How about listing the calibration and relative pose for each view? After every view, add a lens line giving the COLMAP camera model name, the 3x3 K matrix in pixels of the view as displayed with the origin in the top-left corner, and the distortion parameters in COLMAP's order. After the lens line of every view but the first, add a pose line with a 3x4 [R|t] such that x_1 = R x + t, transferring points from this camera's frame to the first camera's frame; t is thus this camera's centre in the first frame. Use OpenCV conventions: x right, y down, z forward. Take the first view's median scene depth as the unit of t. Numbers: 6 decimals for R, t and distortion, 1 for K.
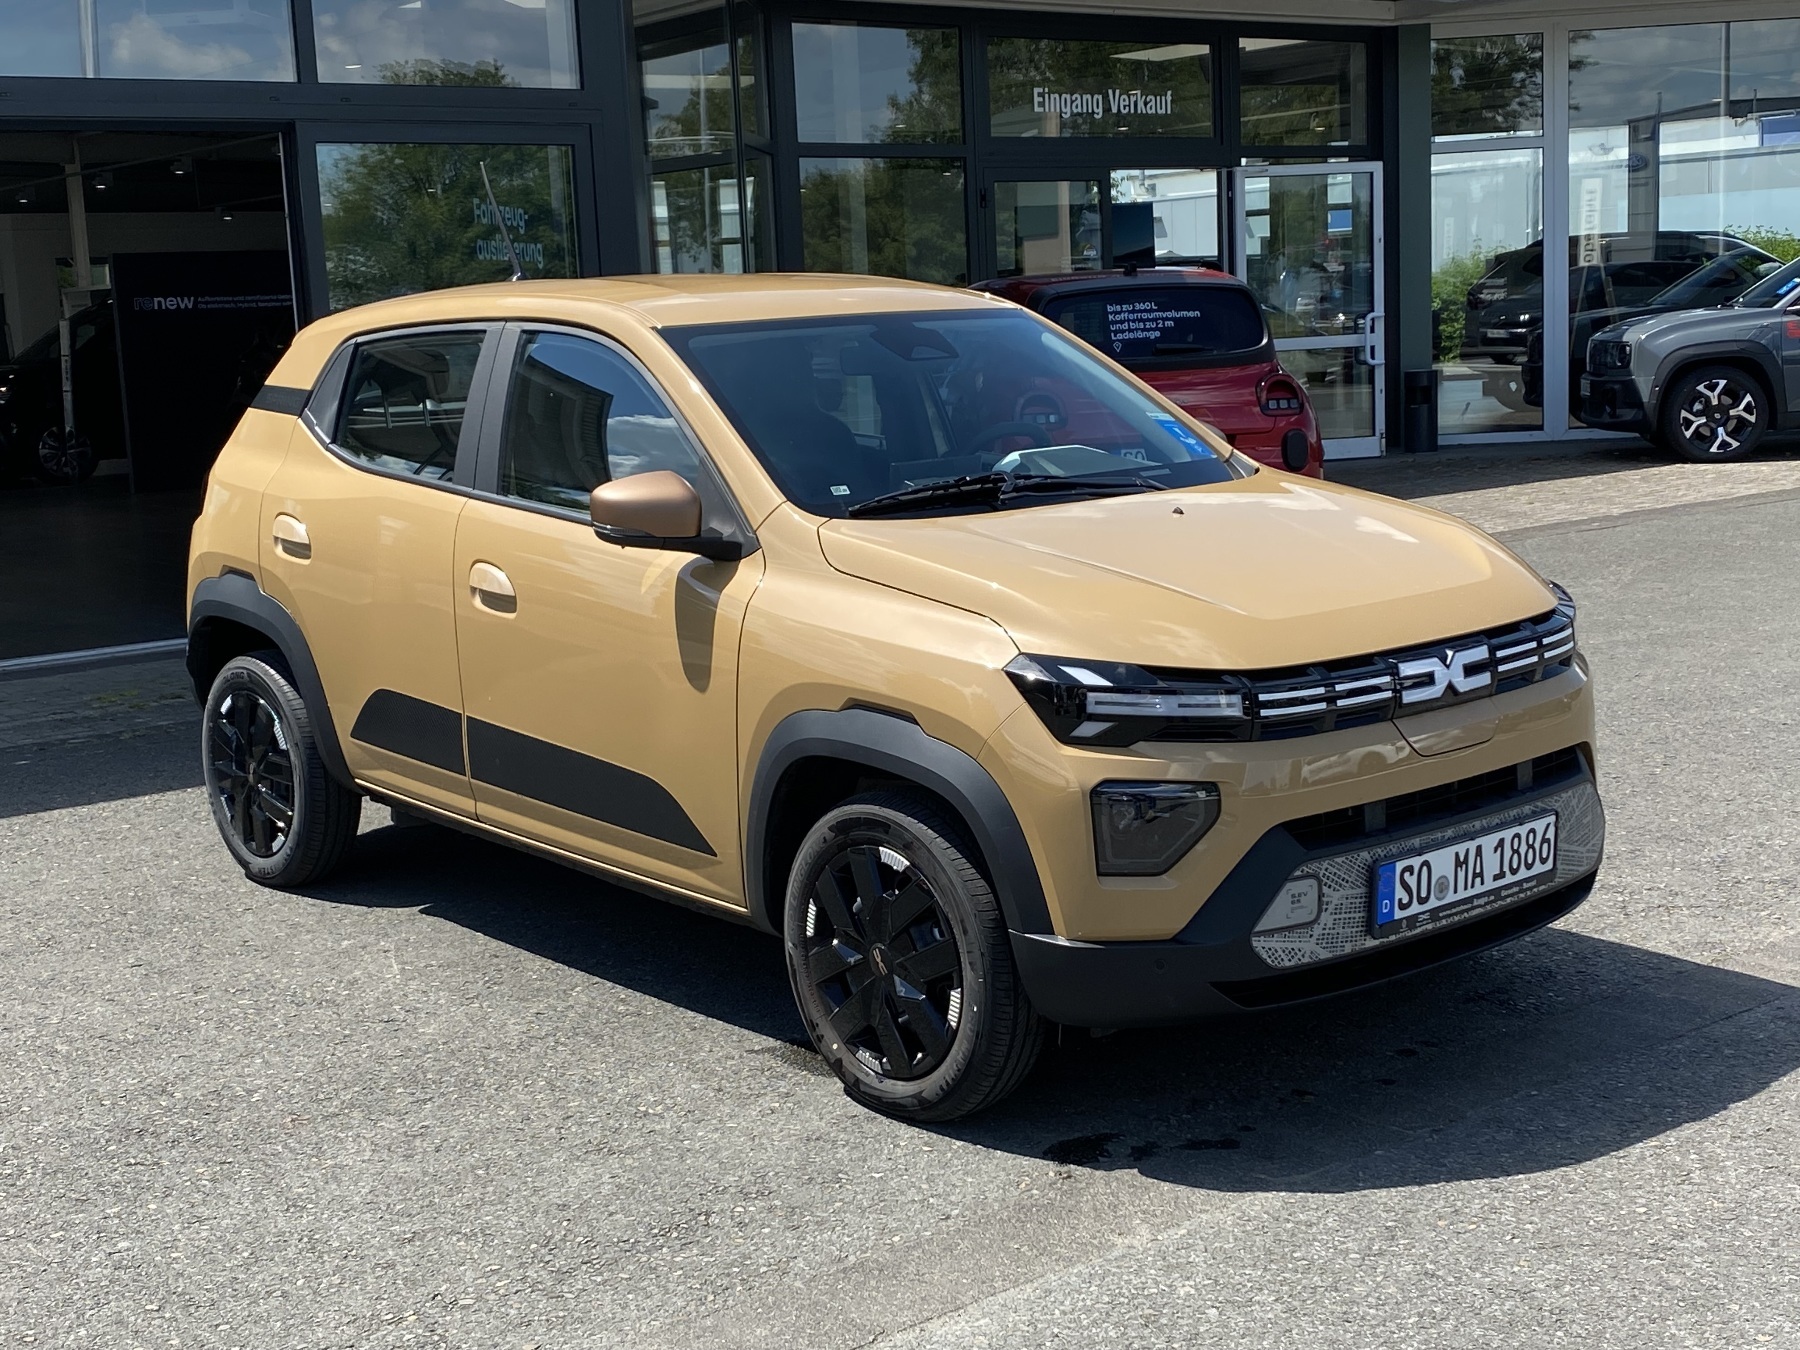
lens RADIAL K [[2376.8, 0, 900.0], [0, 2376.8, 675.0], [0, 0, 1]] dist [0.103654, -0.029572]
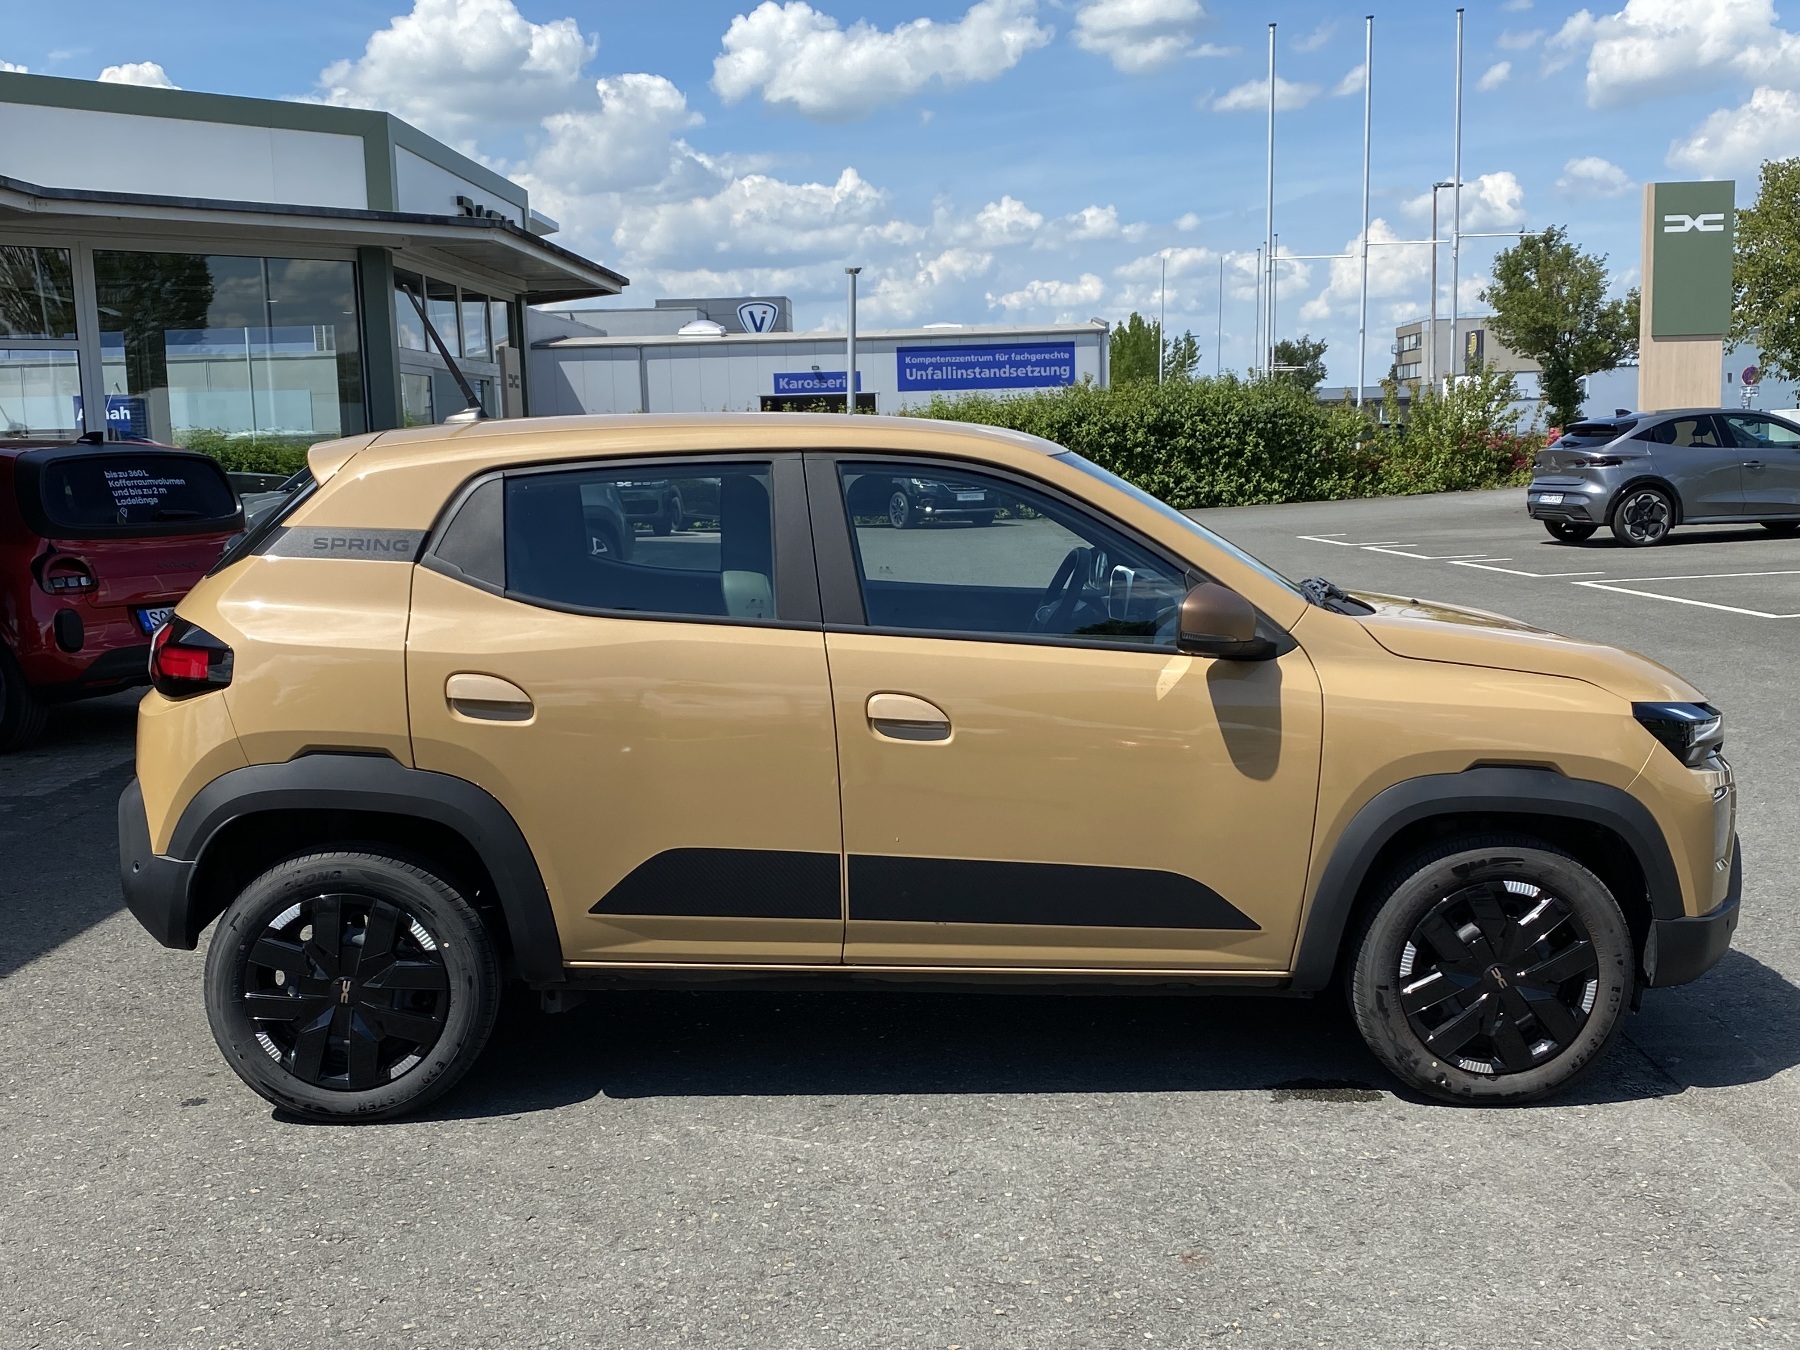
lens RADIAL K [[1977.2, 0, 900.0], [0, 1977.2, 675.0], [0, 0, 1]] dist [0.134664, -0.427433]
pose [[0.642372, -0.065236, 0.763611, -0.773958], [0.116694, 0.993078, -0.013327, -0.042196], [-0.757457, 0.097670, 0.645539, 0.458377]]
